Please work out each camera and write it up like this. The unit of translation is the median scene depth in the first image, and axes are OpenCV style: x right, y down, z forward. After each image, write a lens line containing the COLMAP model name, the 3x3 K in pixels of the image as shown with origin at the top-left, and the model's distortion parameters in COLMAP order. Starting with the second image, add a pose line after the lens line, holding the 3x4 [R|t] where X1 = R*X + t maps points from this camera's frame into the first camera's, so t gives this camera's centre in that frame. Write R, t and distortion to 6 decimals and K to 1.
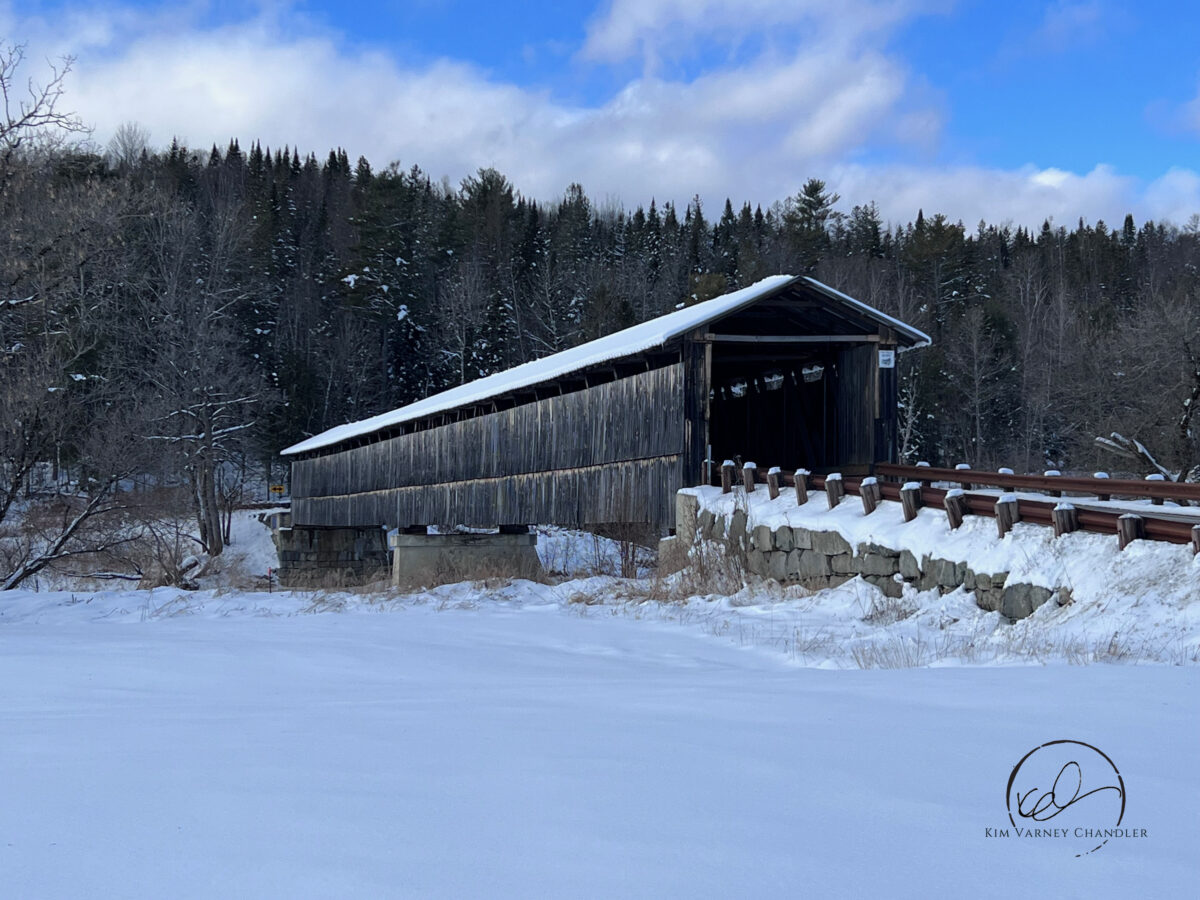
lens RADIAL K [[1819.6, 0, 602.3], [0, 1819.6, 449.6], [0, 0, 1]] dist [0.107261, 0.000000]
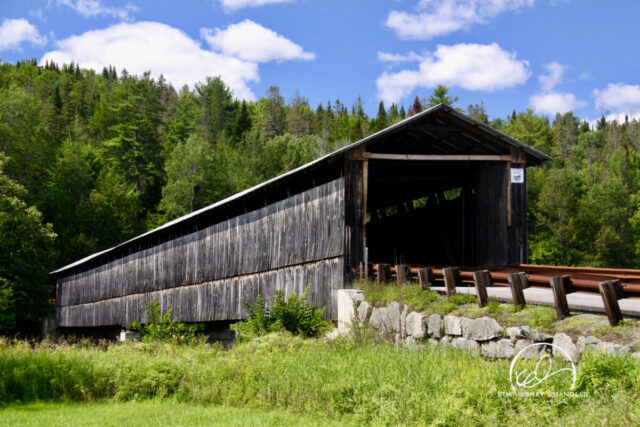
lens RADIAL K [[1202.6, 0, 320.6], [0, 1202.6, 211.7], [0, 0, 1]] dist [0.103597, 0.000000]
pose [[0.999841, -0.001193, 0.017766, 0.013935], [0.002209, 0.998356, -0.057279, 0.015728], [-0.017668, 0.057309, 0.998200, 0.204450]]
